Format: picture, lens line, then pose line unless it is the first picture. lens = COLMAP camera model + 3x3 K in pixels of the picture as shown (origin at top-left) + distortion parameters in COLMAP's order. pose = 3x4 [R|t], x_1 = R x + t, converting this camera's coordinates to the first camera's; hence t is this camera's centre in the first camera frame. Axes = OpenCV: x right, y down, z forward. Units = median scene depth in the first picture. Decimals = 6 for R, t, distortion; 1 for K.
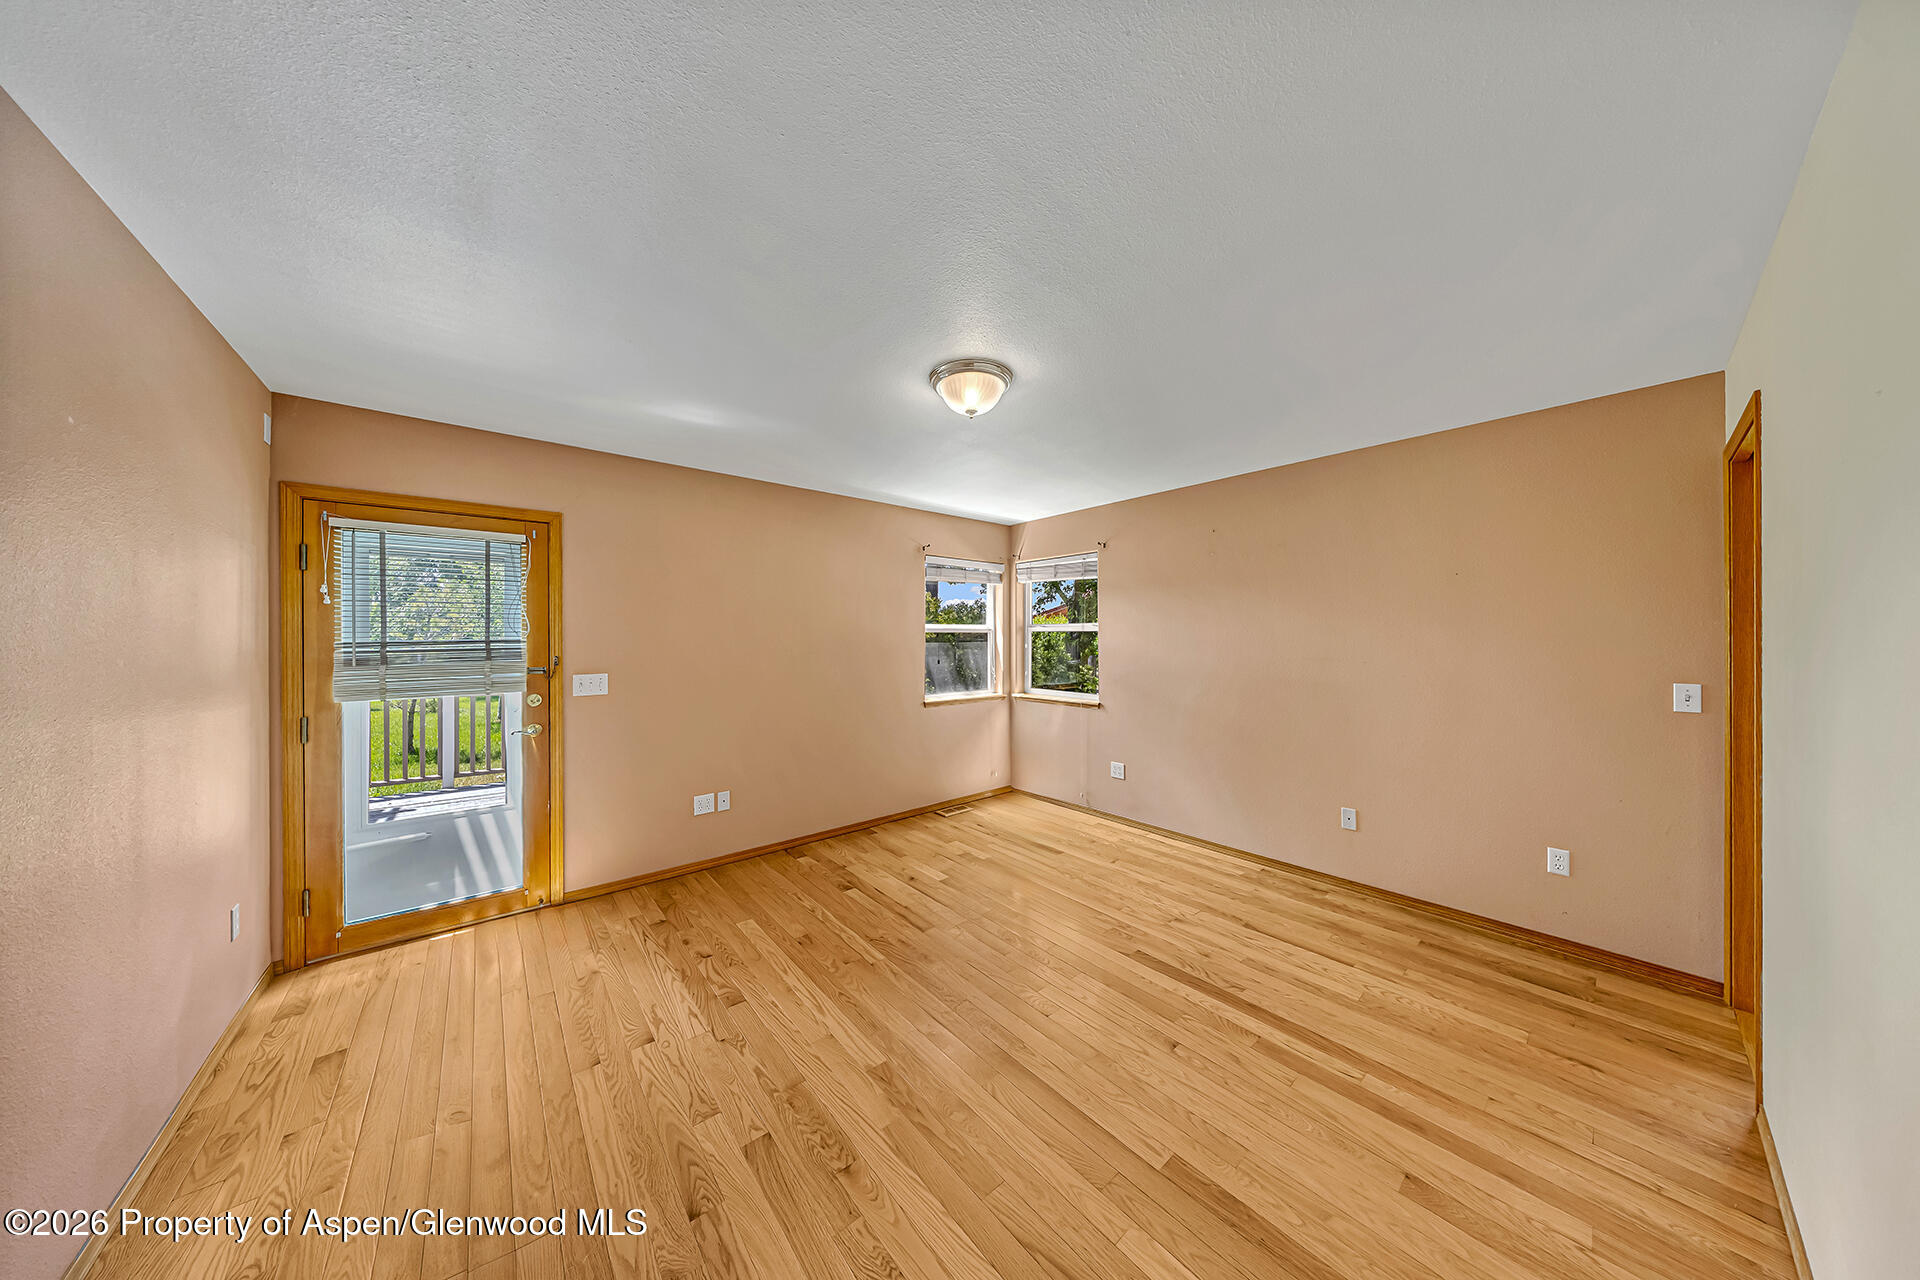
lens RADIAL K [[561.1, 0, 953.4], [0, 561.1, 631.9], [0, 0, 1]] dist [0.011717, -0.000030]
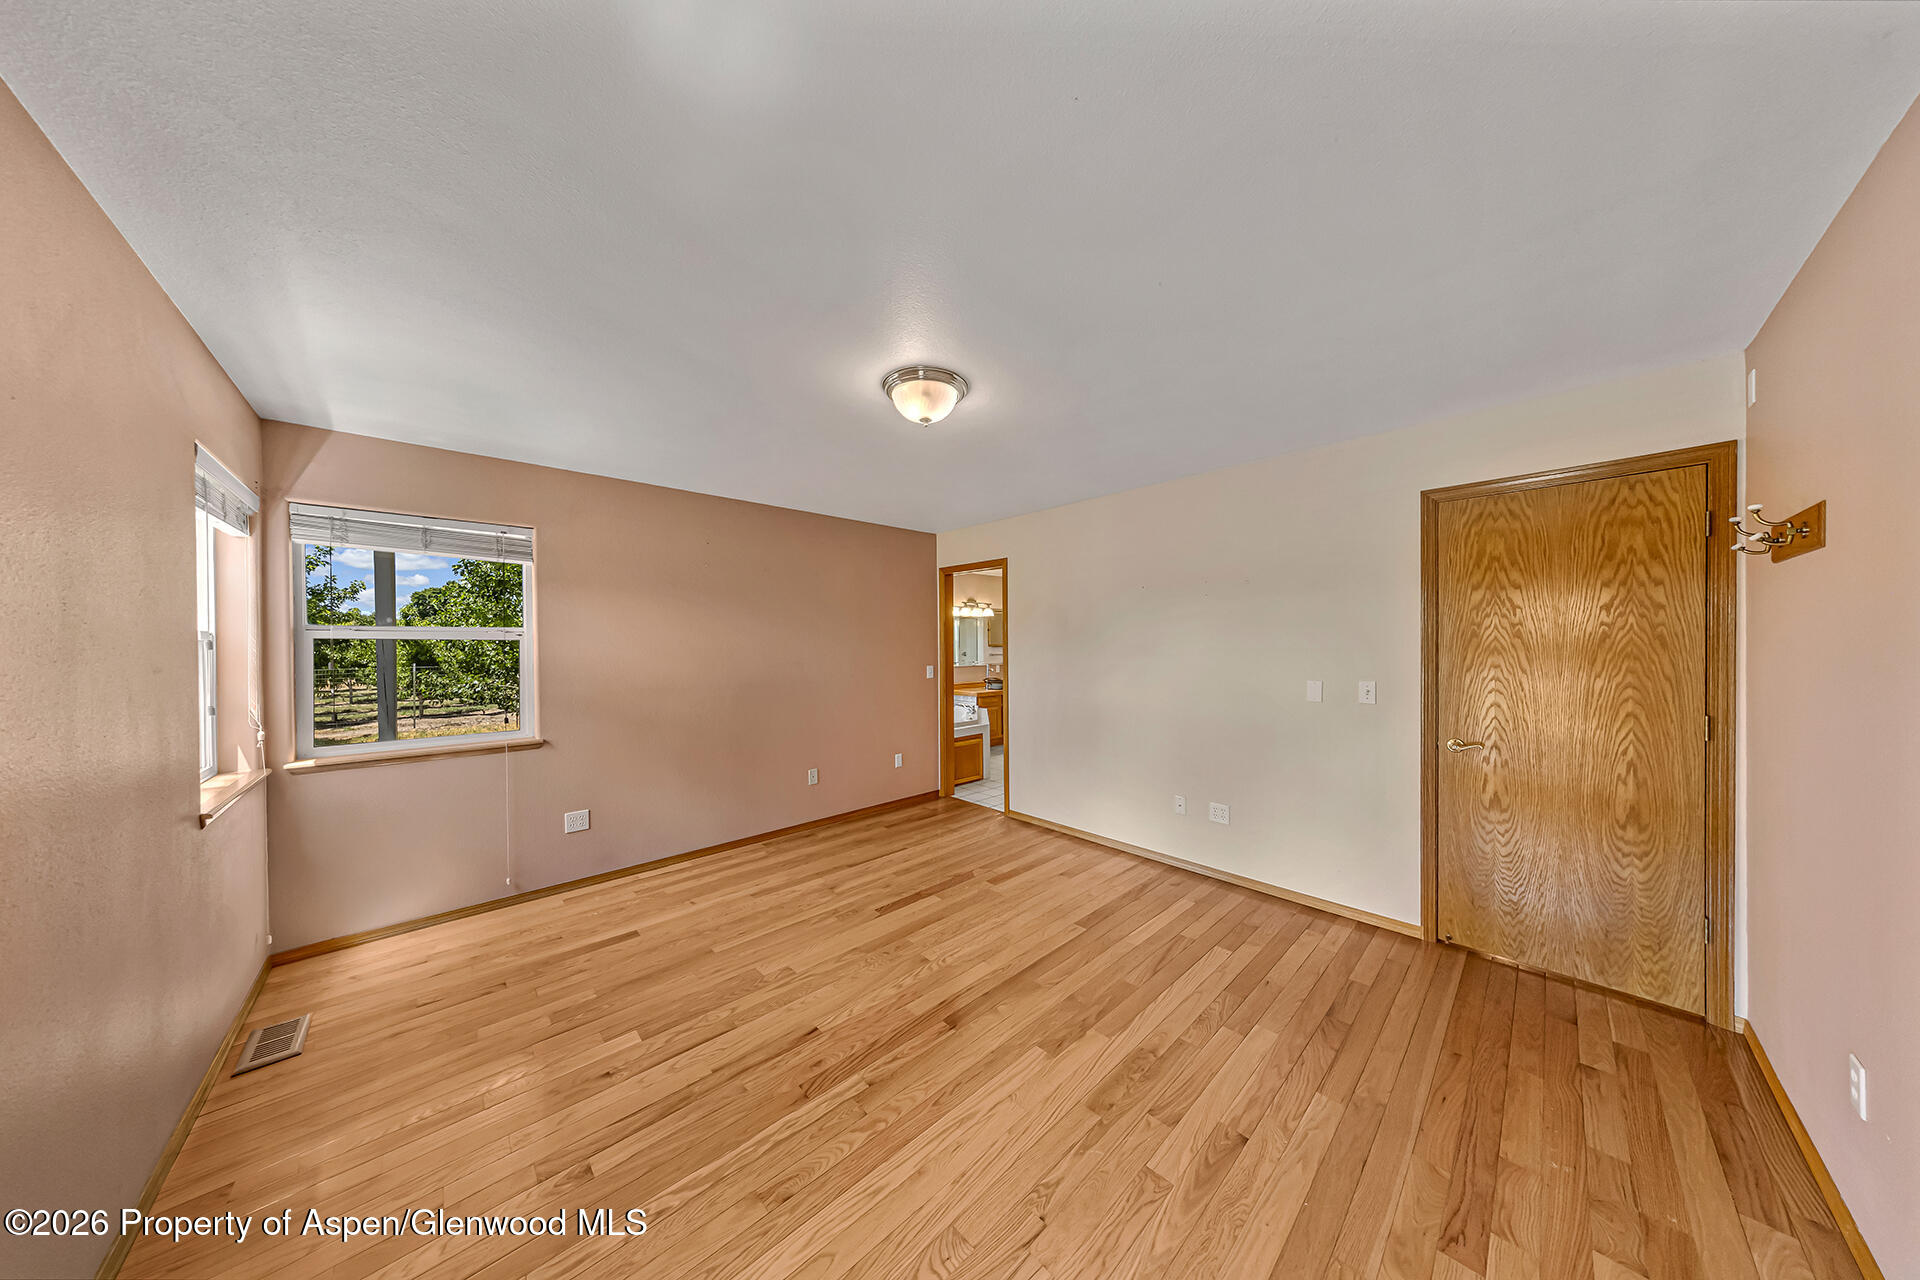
lens RADIAL K [[561.1, 0, 955.5], [0, 561.1, 648.3], [0, 0, 1]] dist [0.011717, -0.000030]
pose [[-0.039936, -0.006933, 0.999178, -0.721227], [0.000882, 0.999975, 0.006974, 0.007264], [-0.999202, 0.001159, -0.039929, 0.743390]]
